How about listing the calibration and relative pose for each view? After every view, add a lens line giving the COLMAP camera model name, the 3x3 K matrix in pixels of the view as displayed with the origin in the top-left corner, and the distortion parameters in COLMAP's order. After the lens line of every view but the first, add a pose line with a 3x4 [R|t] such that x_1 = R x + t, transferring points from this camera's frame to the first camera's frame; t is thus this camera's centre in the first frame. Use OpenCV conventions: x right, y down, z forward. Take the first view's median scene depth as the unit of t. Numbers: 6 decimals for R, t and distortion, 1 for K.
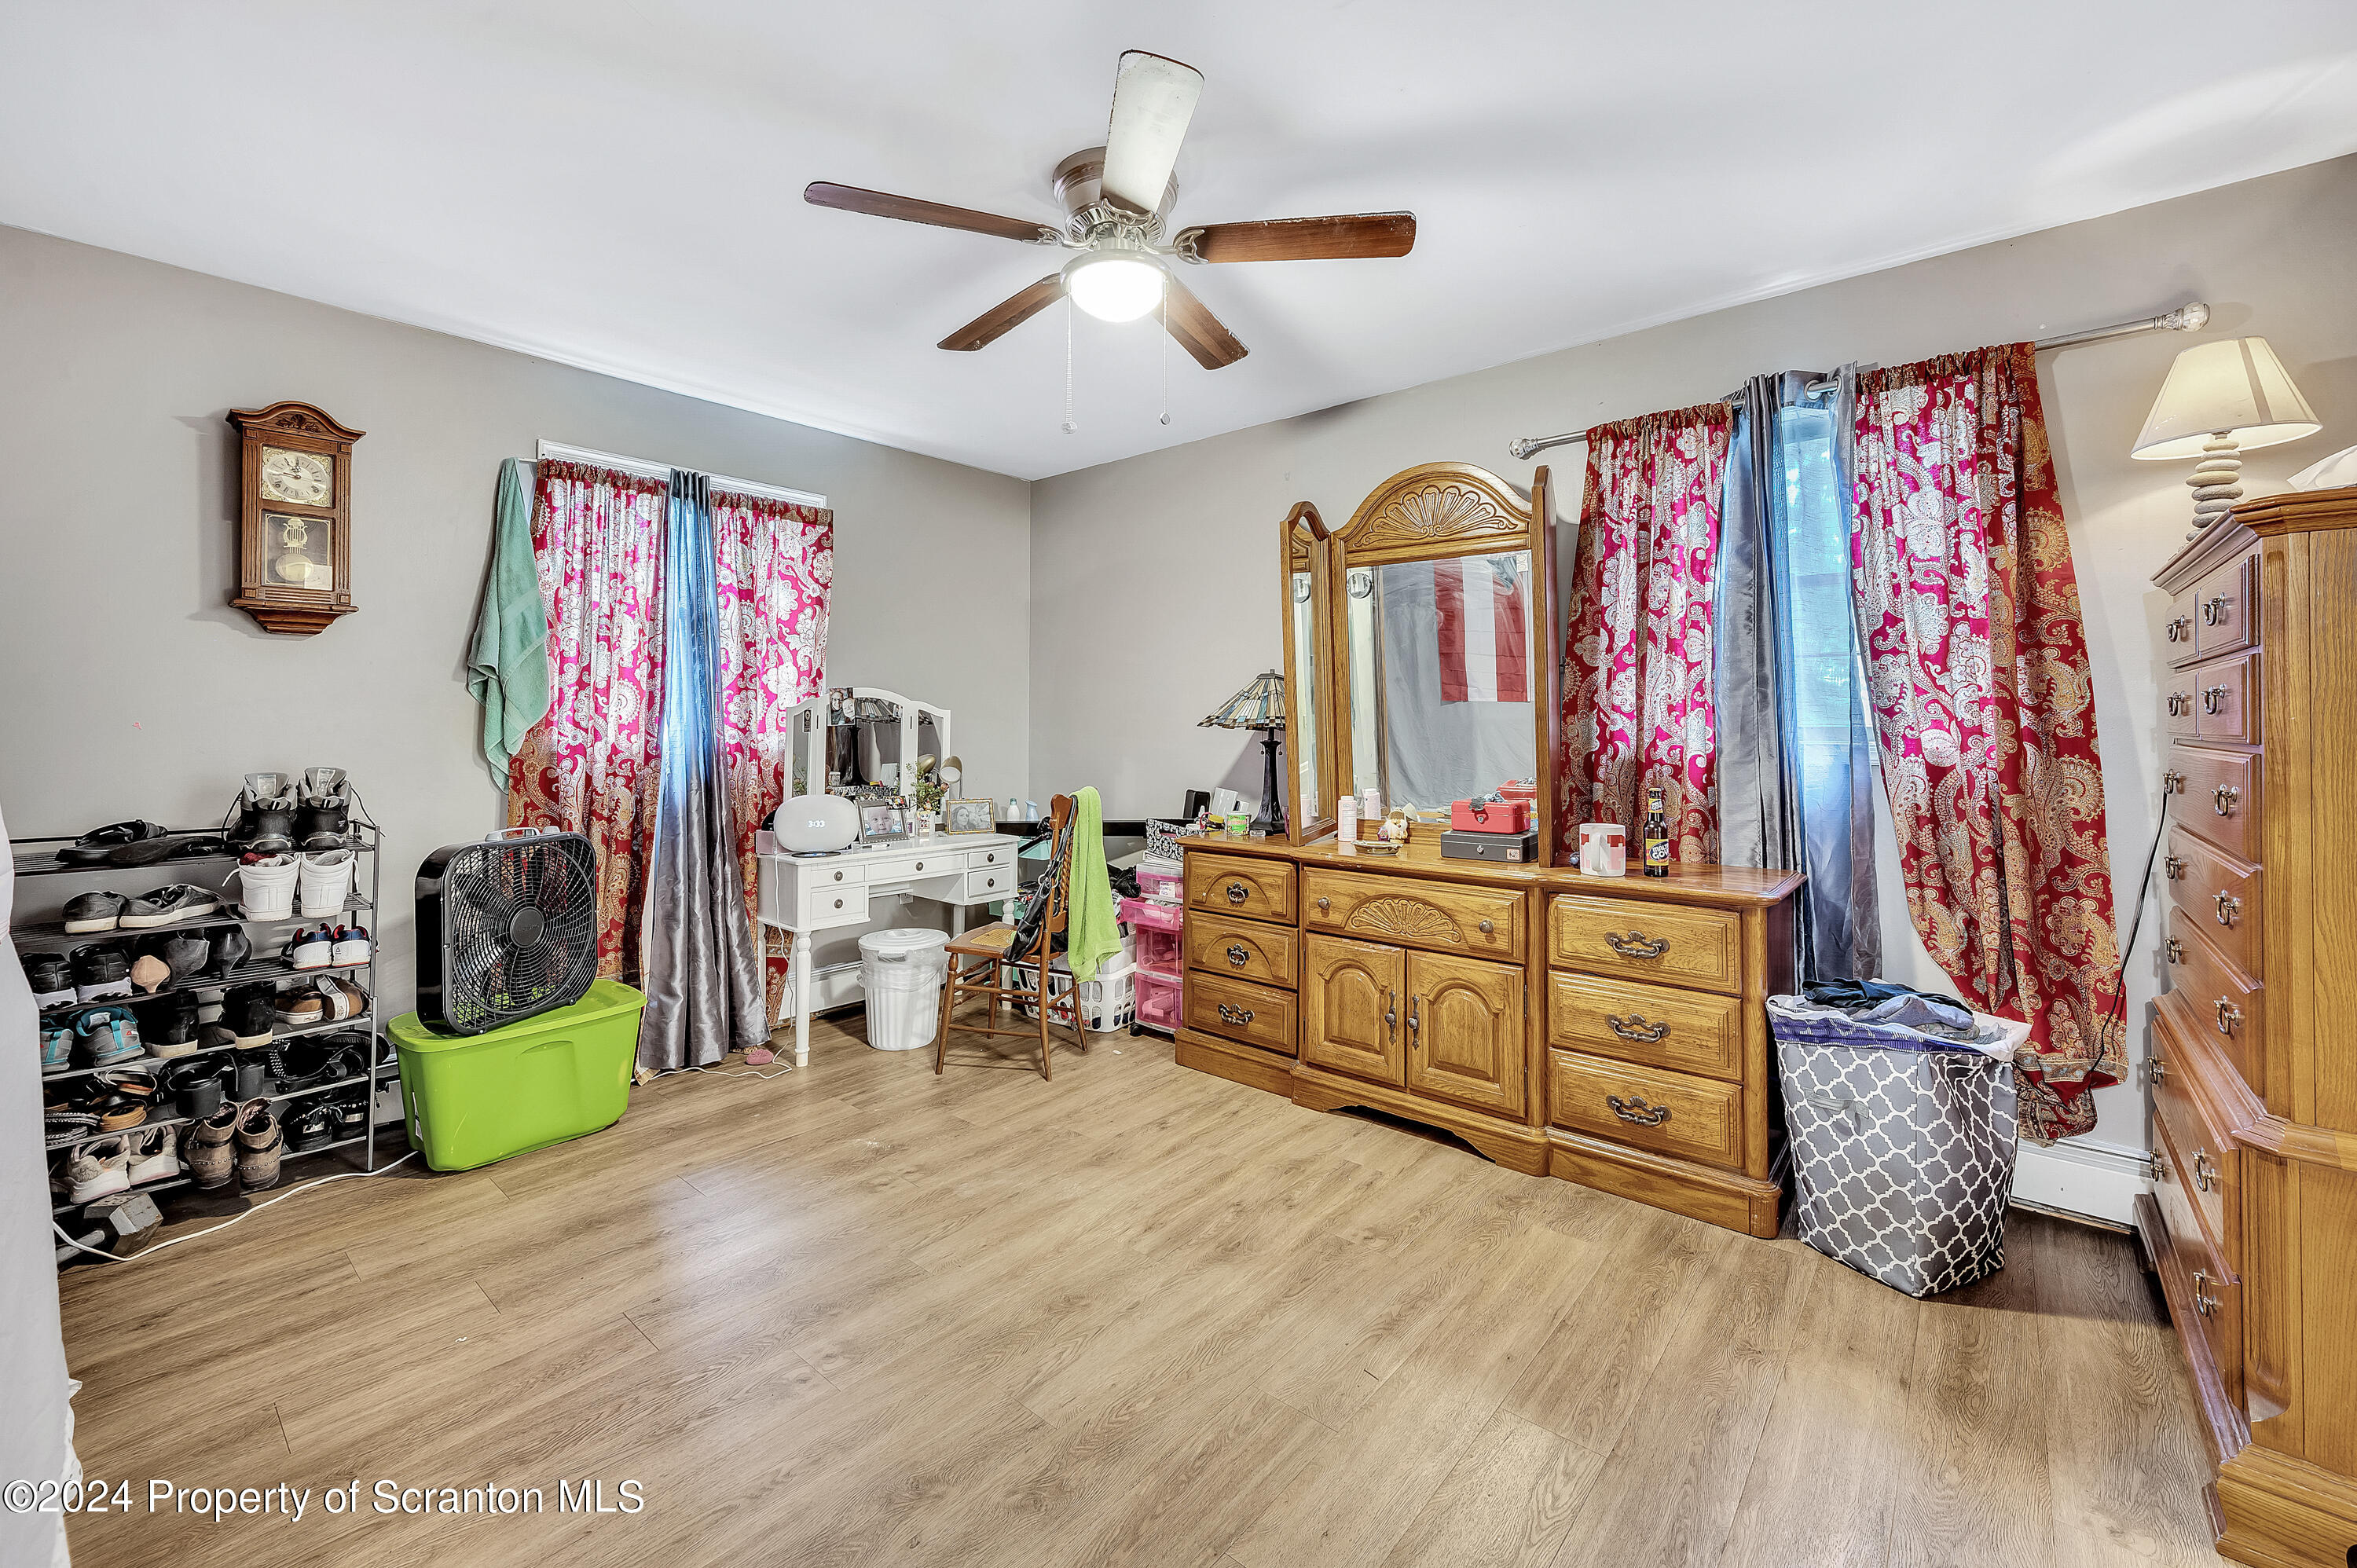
lens RADIAL K [[986.0, 0, 1177.9], [0, 986.0, 746.4], [0, 0, 1]] dist [0.000616, -0.000376]
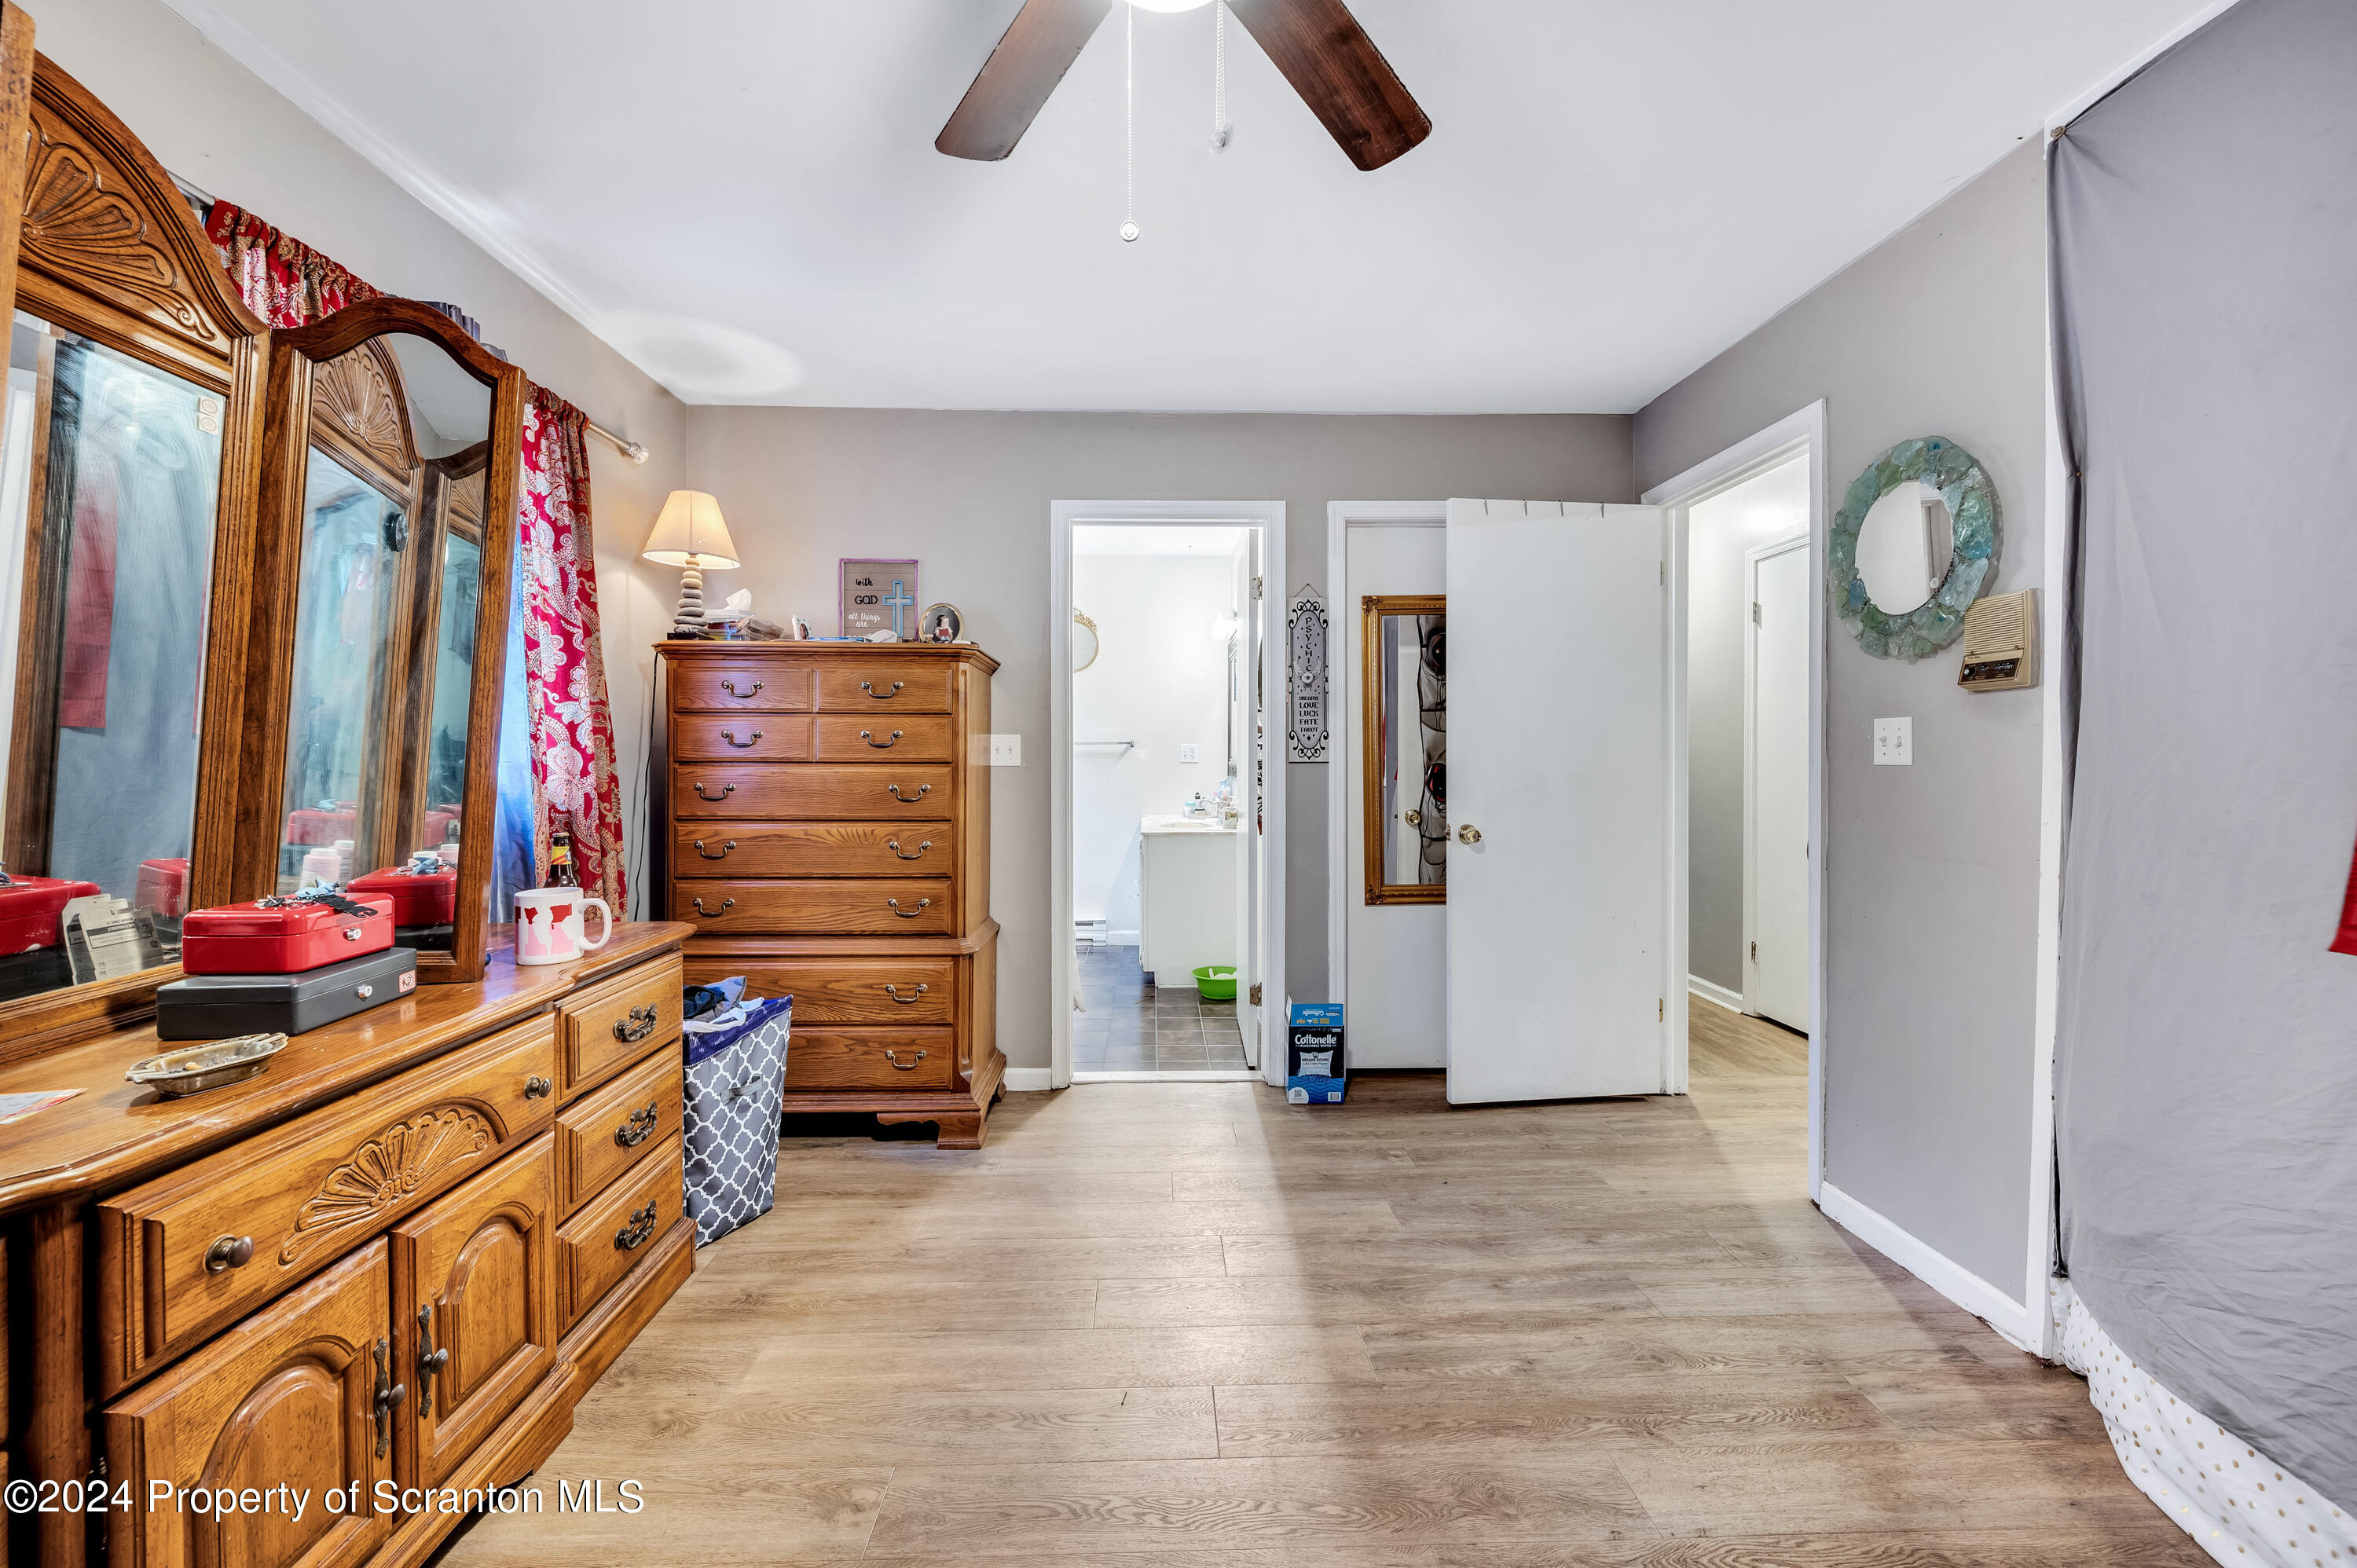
lens RADIAL K [[900.4, 0, 1175.9], [0, 900.4, 746.7], [0, 0, 1]] dist [-0.000317, 0.000003]
pose [[-0.650130, 0.004596, 0.759809, -0.331581], [0.014697, 0.999871, 0.006528, -0.019246], [-0.759681, 0.015411, -0.650113, 0.971518]]
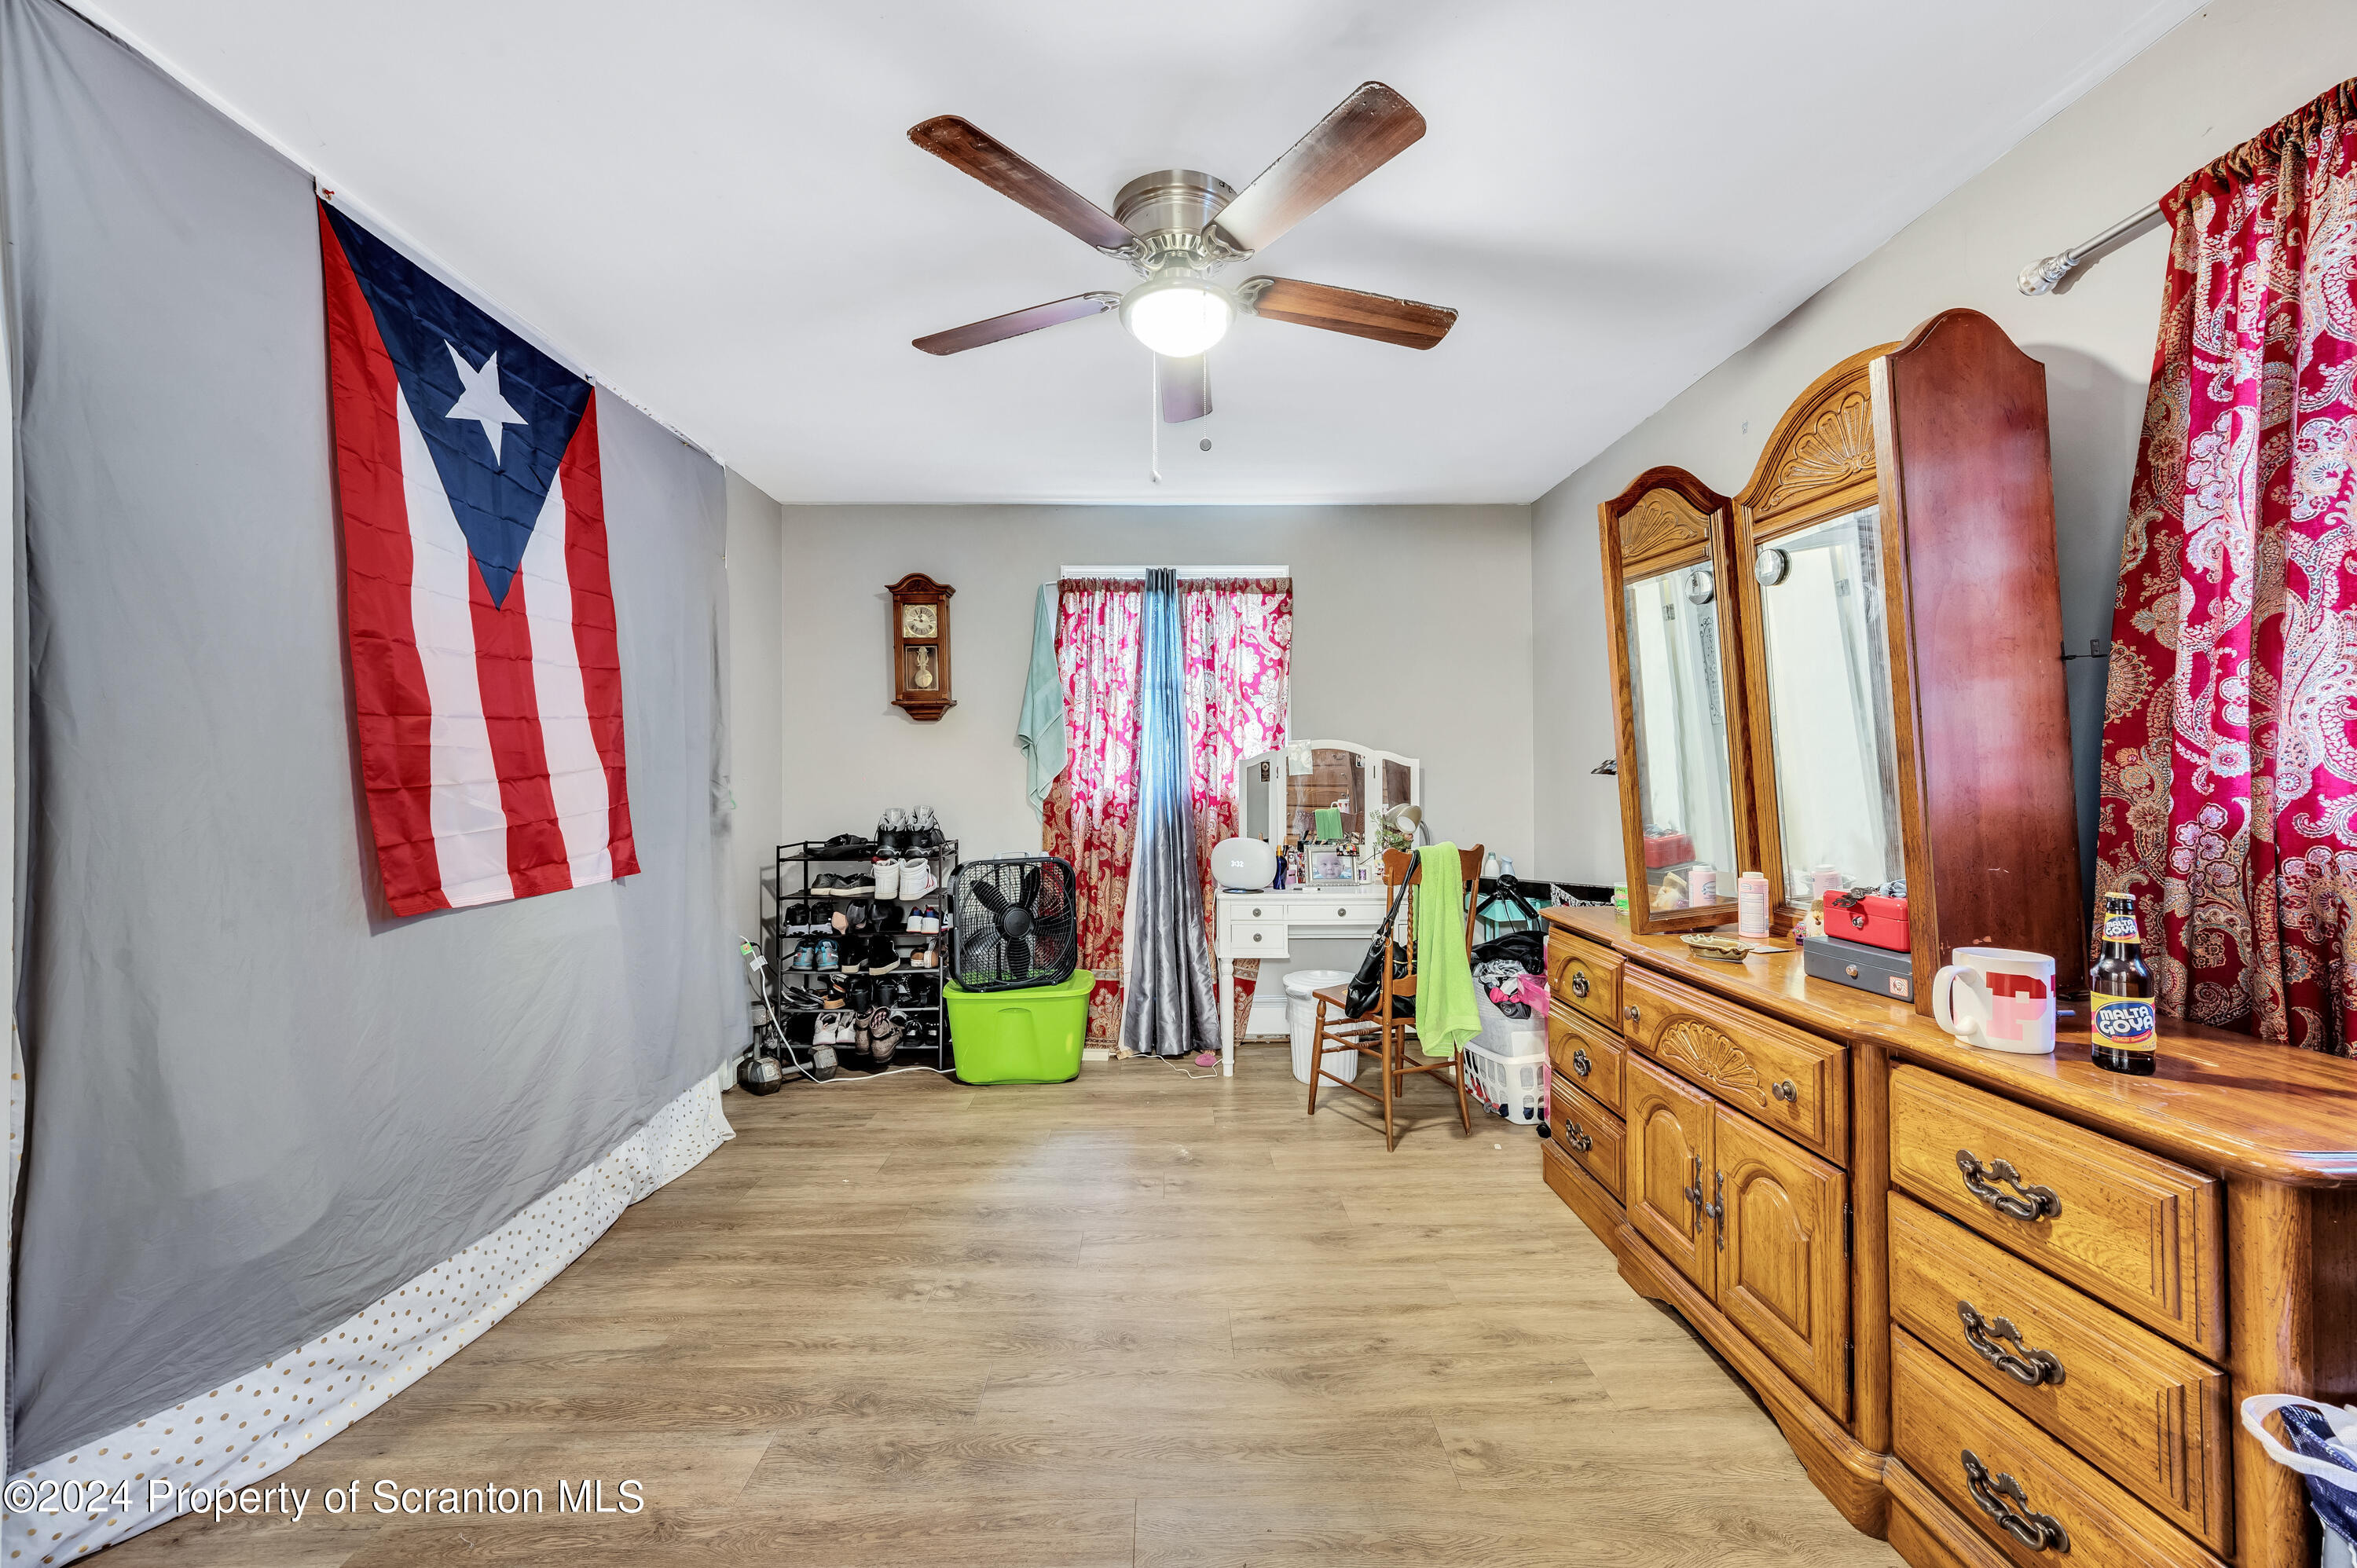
lens RADIAL K [[953.7, 0, 1196.2], [0, 953.7, 804.6], [0, 0, 1]] dist [0.000983, -0.000334]
pose [[0.651738, 0.016542, -0.758264, 0.478951], [-0.008117, 0.999857, 0.014837, -0.004871], [0.758401, -0.003515, 0.651779, 0.292342]]
